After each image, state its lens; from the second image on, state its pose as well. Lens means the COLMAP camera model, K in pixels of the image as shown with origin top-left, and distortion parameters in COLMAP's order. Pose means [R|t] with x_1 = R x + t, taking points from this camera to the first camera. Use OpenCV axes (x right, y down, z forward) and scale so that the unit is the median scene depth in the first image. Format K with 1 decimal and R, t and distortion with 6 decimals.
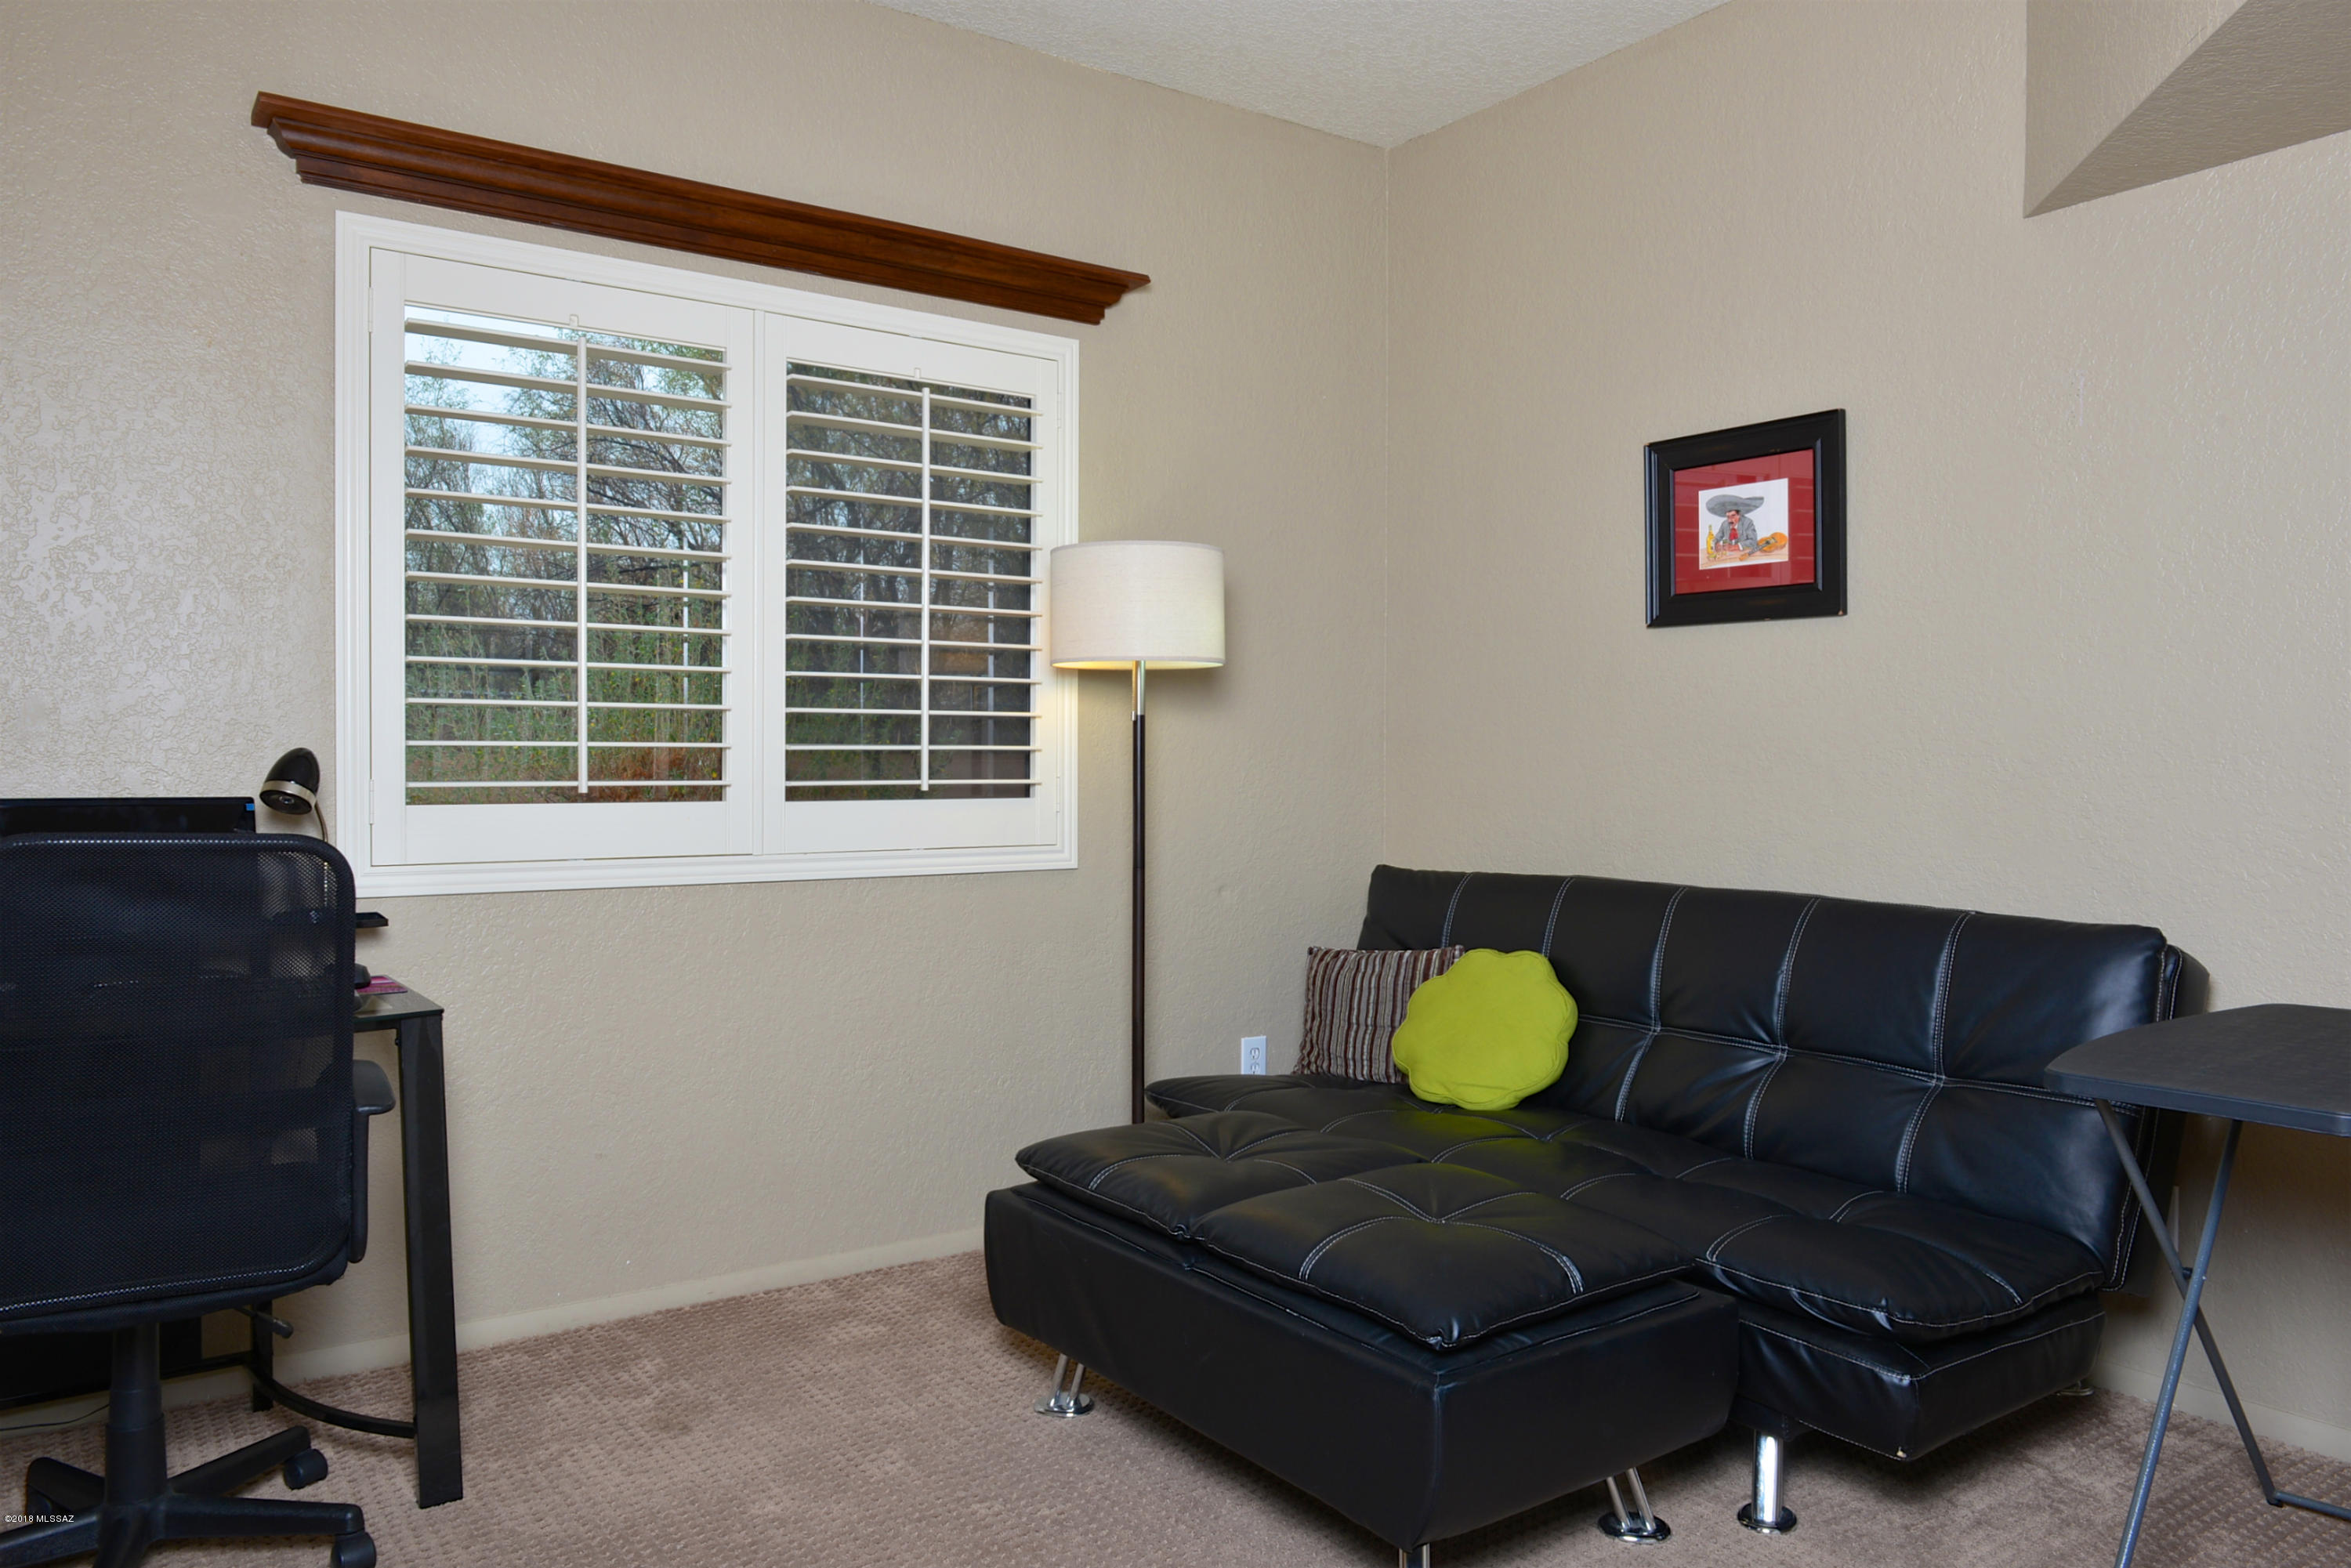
lens RADIAL K [[1667.0, 0, 1175.5], [0, 1667.0, 784.0], [0, 0, 1]] dist [-0.002100, -0.001713]
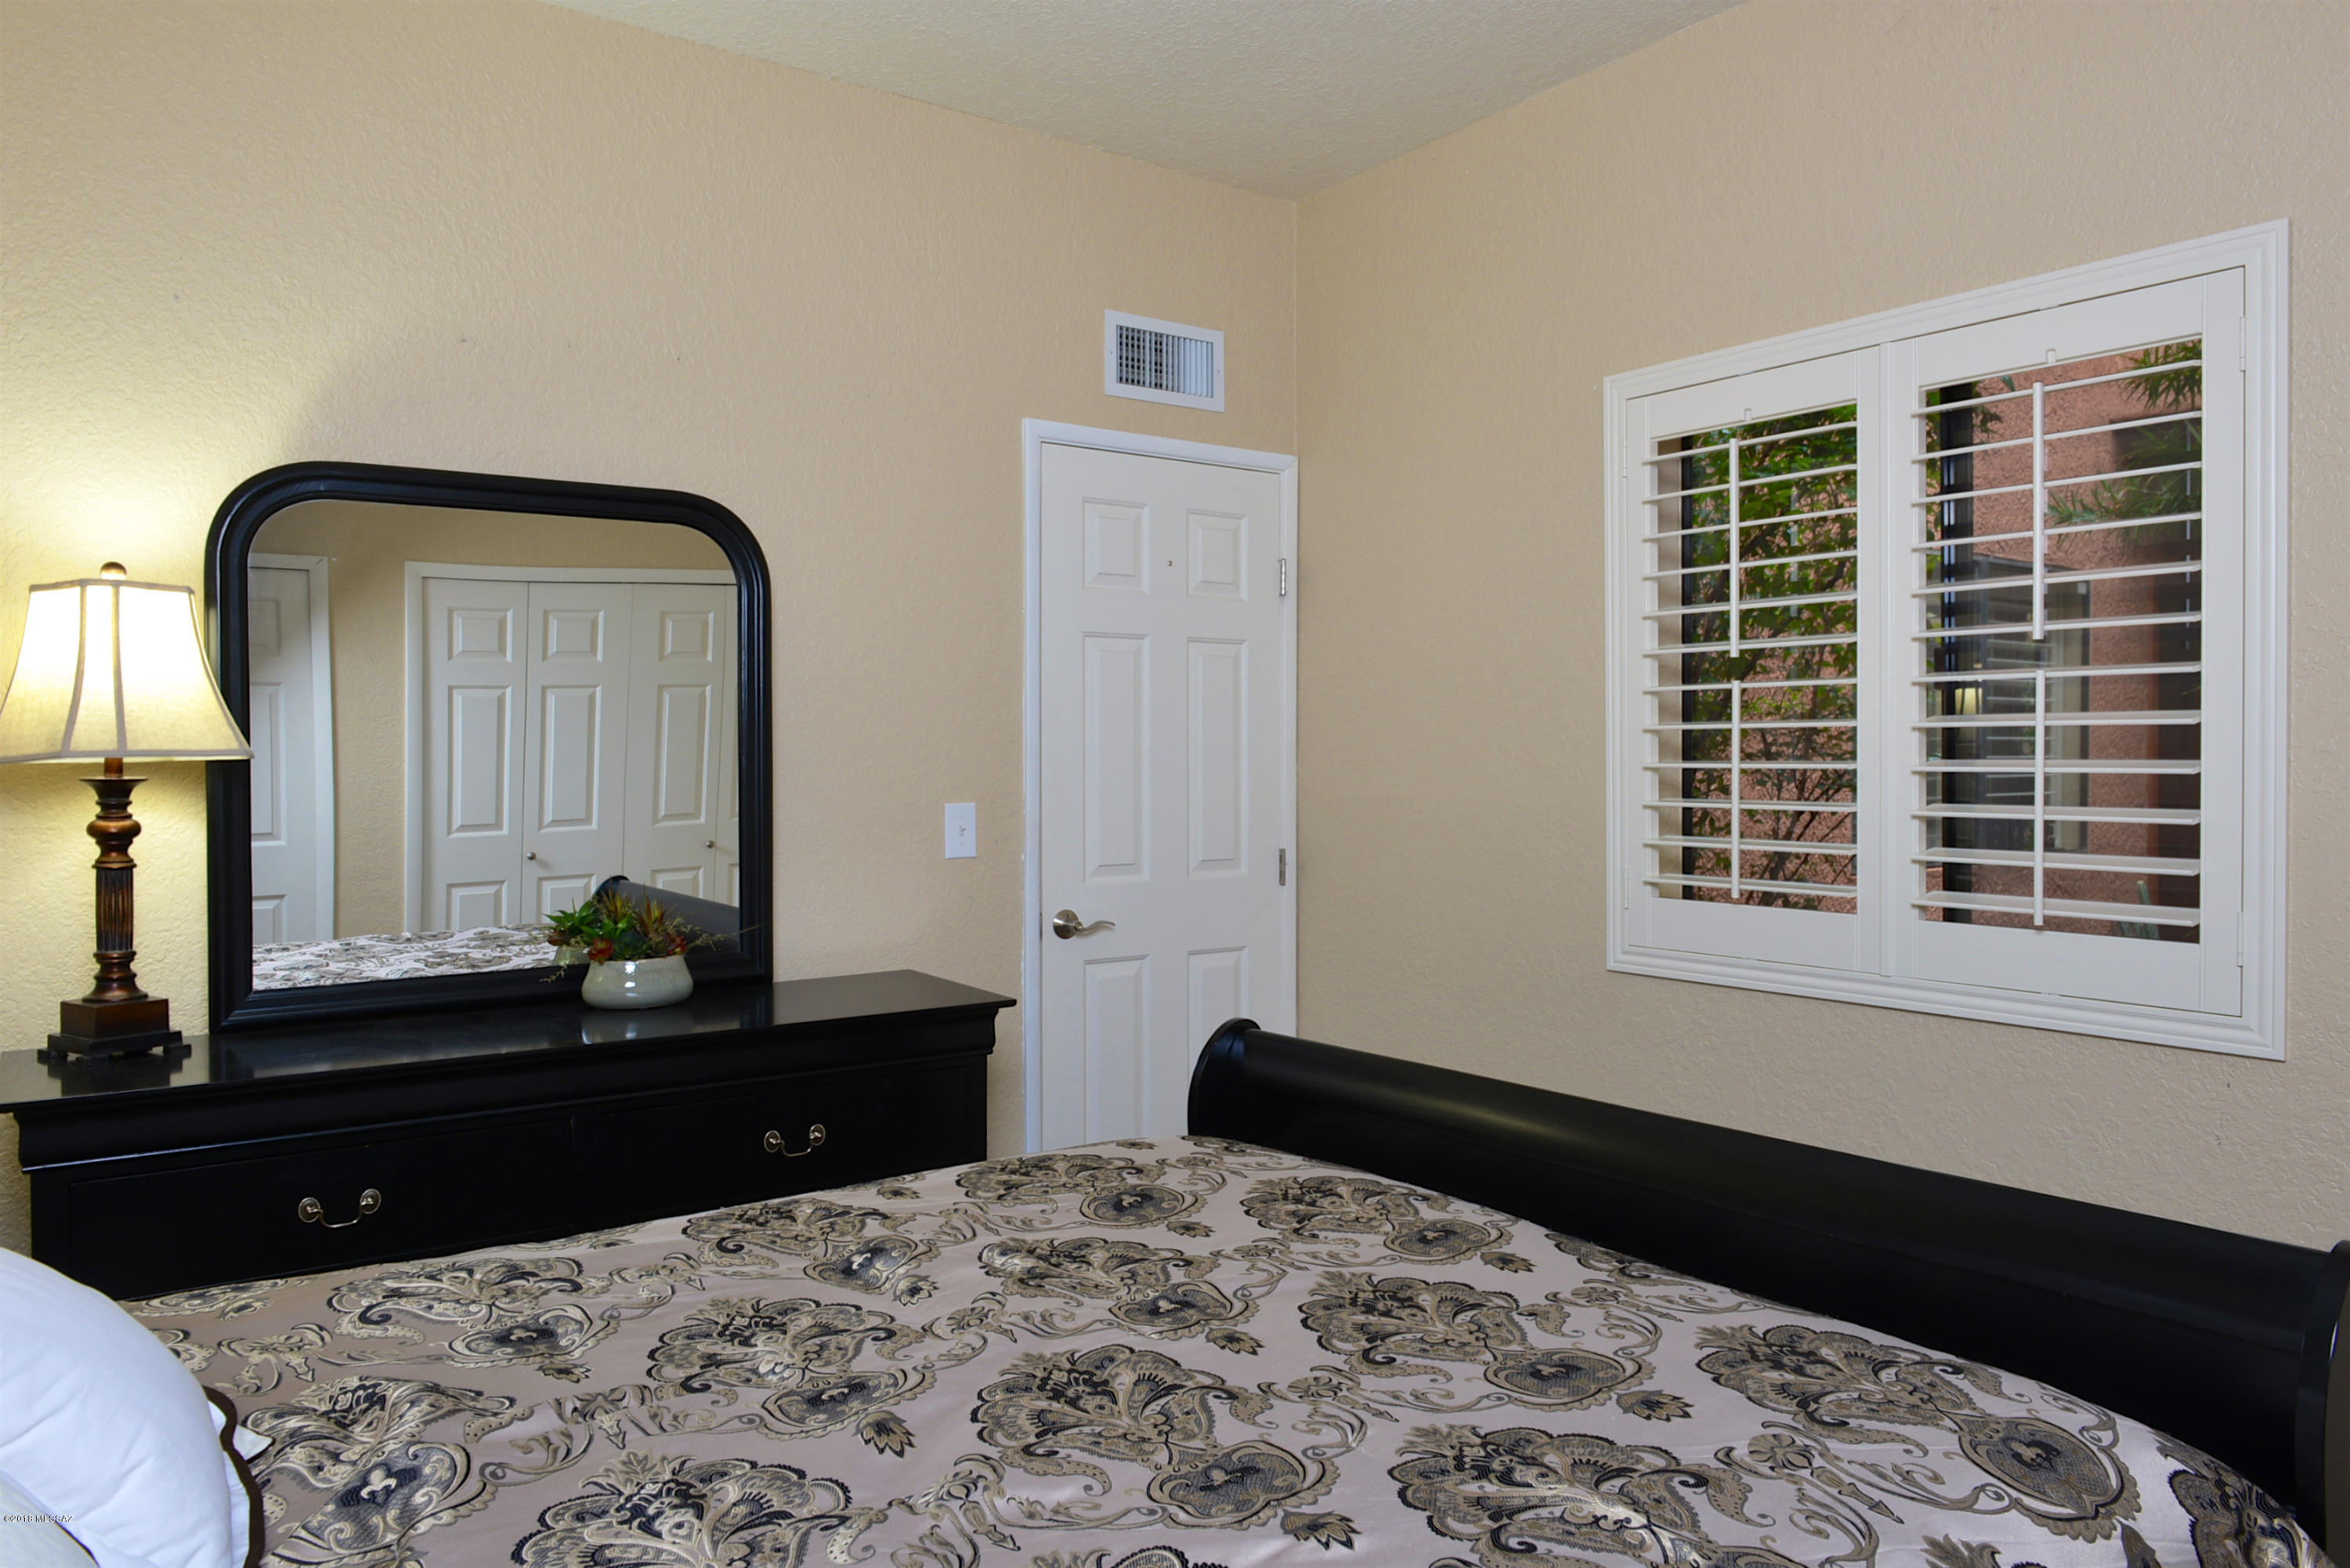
lens RADIAL K [[1666.2, 0, 1175.0], [0, 1666.2, 784.0], [0, 0, 1]] dist [-0.002100, -0.001713]
pose [[-0.002299, -0.006748, -0.999975, 0.499710], [-0.023507, 0.999701, -0.006692, -0.036383], [0.999721, 0.023491, -0.002457, 0.528251]]
